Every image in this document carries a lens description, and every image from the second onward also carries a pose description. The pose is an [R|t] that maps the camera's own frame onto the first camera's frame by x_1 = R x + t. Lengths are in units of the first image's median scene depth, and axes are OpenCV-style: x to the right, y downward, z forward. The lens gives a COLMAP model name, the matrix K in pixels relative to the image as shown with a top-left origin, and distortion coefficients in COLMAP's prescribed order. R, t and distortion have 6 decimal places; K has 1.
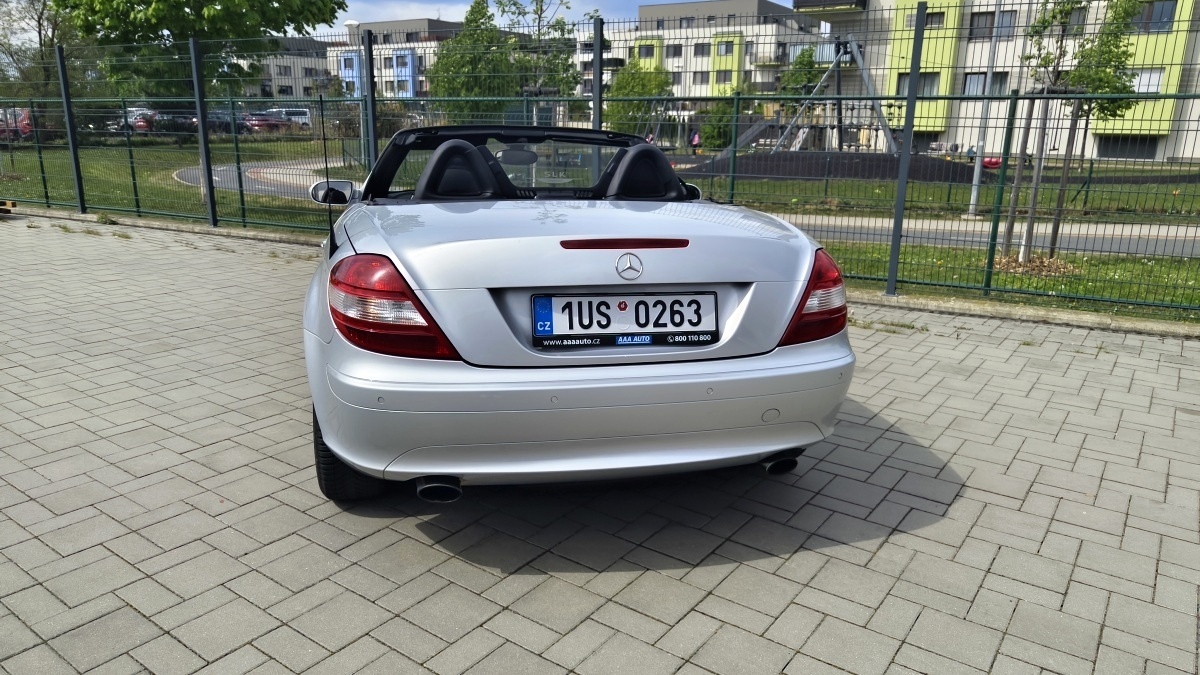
lens RADIAL K [[793.4, 0, 594.0], [0, 793.4, 324.7], [0, 0, 1]] dist [0.002676, -0.000111]
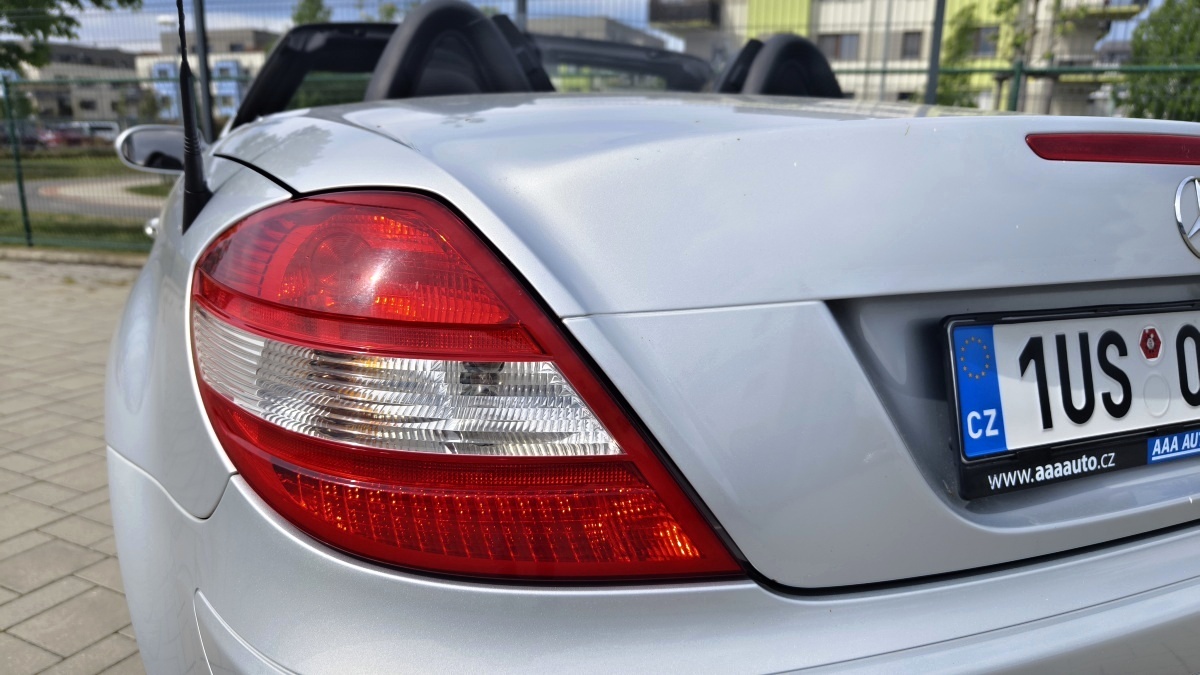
lens RADIAL K [[807.1, 0, 573.2], [0, 807.1, 341.1], [0, 0, 1]] dist [0.000728, 0.000961]
pose [[0.986233, -0.040361, 0.160359, -0.216563], [0.042015, 0.999093, -0.006935, -0.027789], [-0.159933, 0.013577, 0.987034, 0.609132]]
